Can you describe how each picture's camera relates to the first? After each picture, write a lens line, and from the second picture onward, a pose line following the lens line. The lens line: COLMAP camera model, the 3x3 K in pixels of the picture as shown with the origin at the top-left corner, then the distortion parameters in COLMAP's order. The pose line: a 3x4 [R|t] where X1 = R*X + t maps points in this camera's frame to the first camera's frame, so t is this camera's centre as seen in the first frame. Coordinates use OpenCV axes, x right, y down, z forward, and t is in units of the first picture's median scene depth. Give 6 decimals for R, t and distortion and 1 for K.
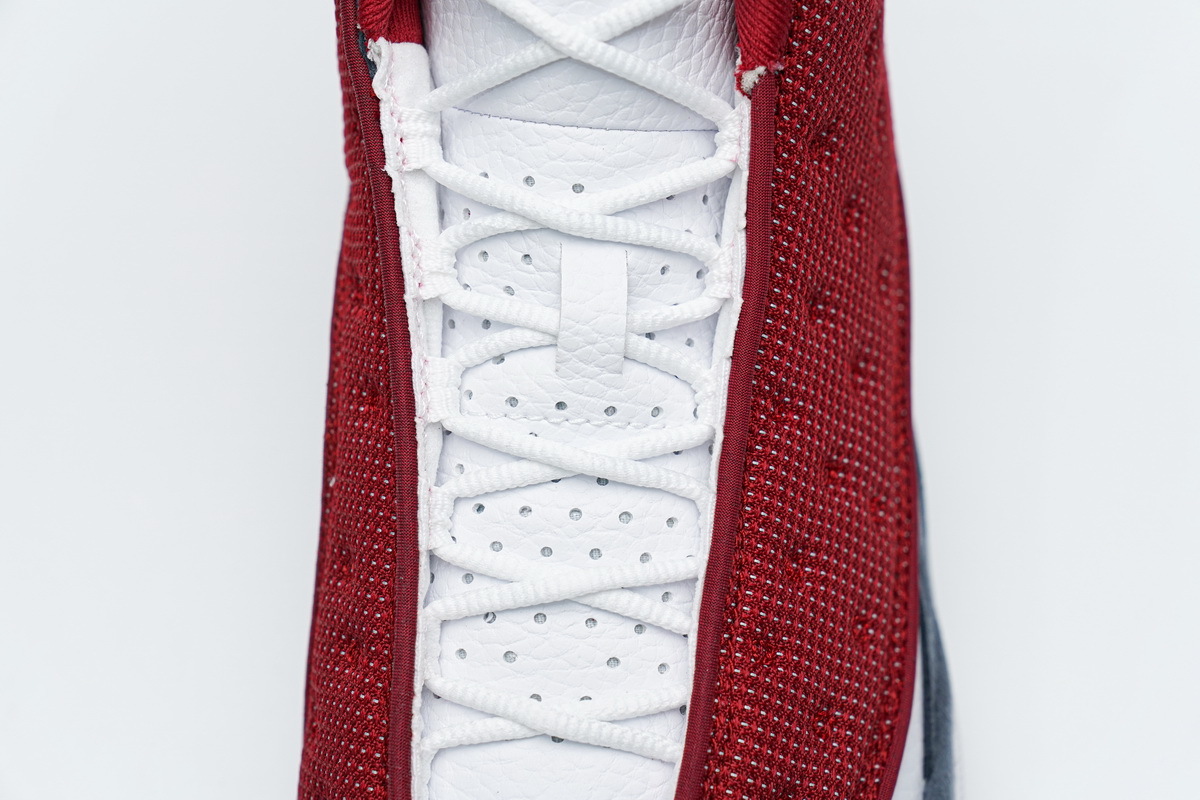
lens RADIAL K [[2287.7, 0, 604.9], [0, 2287.7, 396.3], [0, 0, 1]] dist [0.130006, 0.000000]
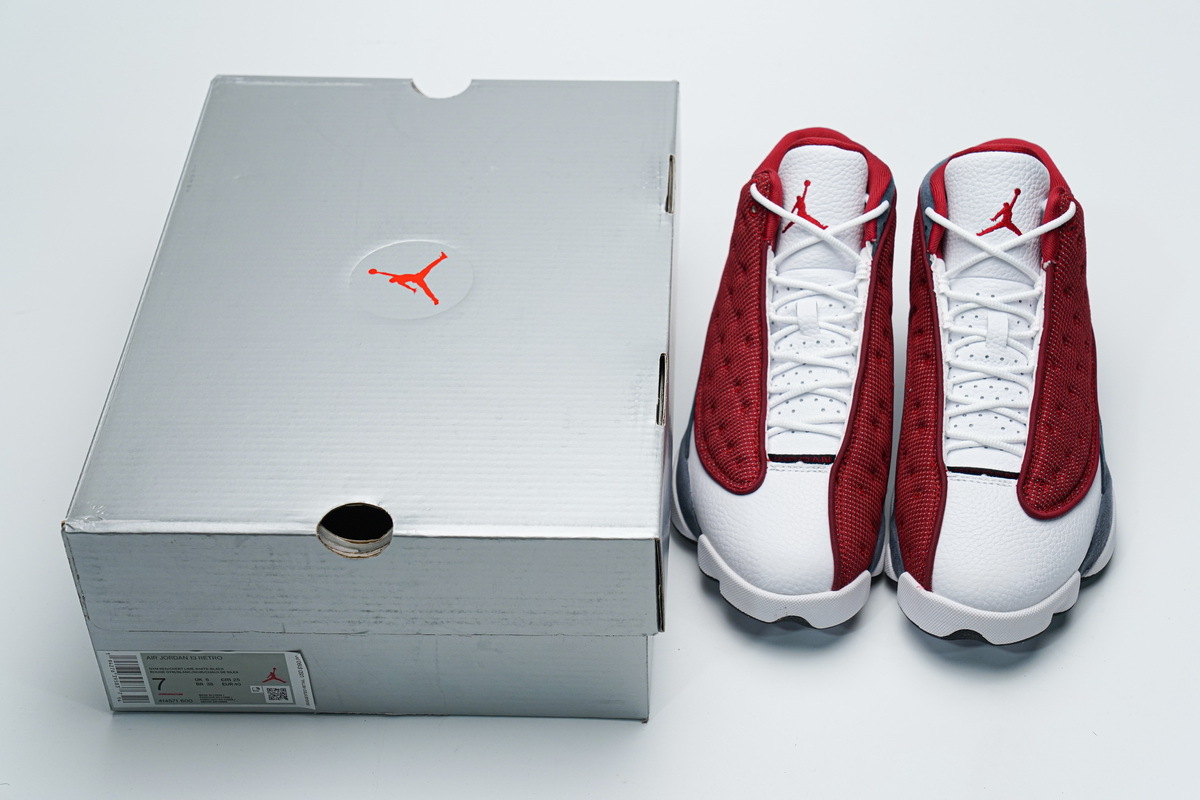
lens RADIAL K [[2148.2, 0, 595.6], [0, 2148.2, 392.8], [0, 0, 1]] dist [0.228210, 0.000000]
pose [[0.994088, 0.032938, -0.103465, -0.258988], [-0.065103, 0.943411, -0.325172, 1.120829], [0.086900, 0.329986, 0.939978, -2.005219]]
